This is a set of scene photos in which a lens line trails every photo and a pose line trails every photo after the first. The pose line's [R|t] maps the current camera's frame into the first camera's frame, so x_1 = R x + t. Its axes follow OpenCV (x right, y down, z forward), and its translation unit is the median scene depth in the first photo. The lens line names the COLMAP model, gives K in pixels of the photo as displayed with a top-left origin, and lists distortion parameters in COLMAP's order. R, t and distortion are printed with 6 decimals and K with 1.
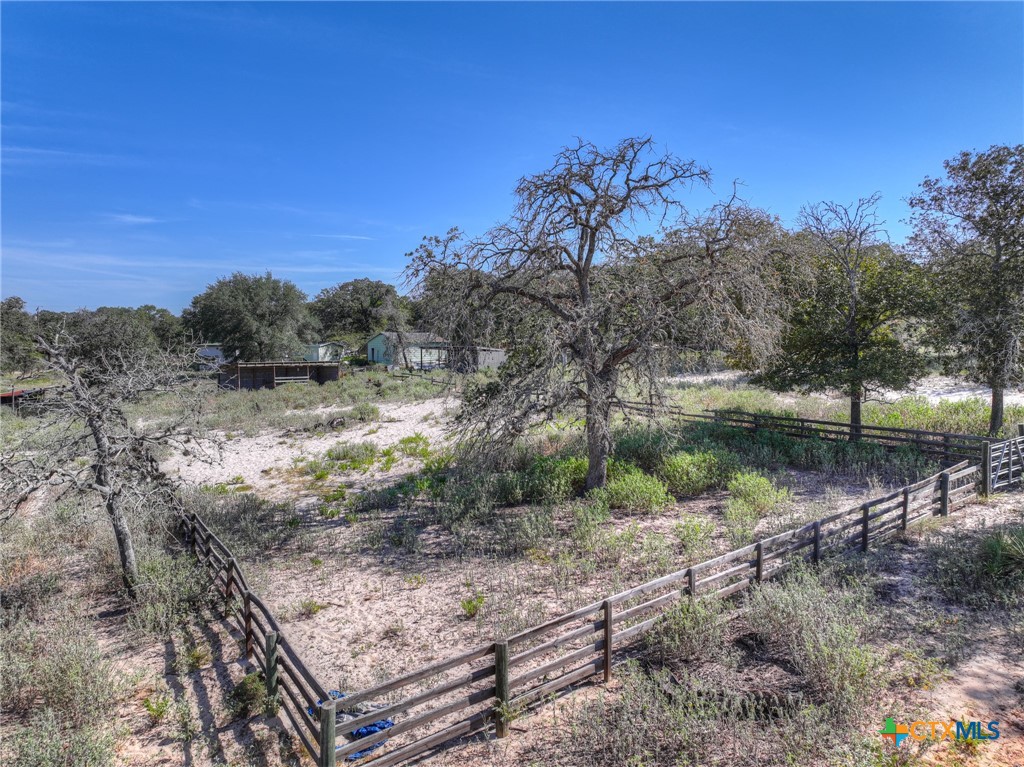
lens RADIAL K [[715.4, 0, 510.8], [0, 715.4, 378.1], [0, 0, 1]] dist [-0.022612, 0.014786]
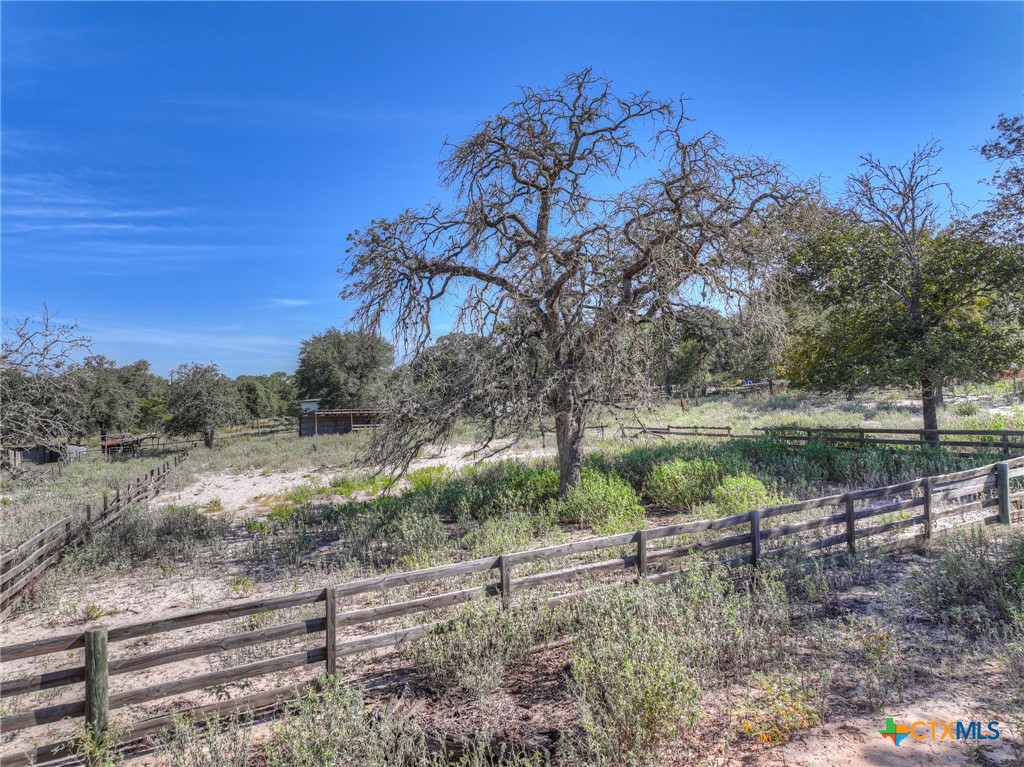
lens RADIAL K [[715.4, 0, 511.1], [0, 715.4, 391.0], [0, 0, 1]] dist [-0.022612, 0.014786]
pose [[0.984038, -0.031101, -0.175219, 0.180914], [0.019101, 0.997381, -0.069761, 0.072421], [0.176929, 0.065301, 0.982055, 0.146523]]
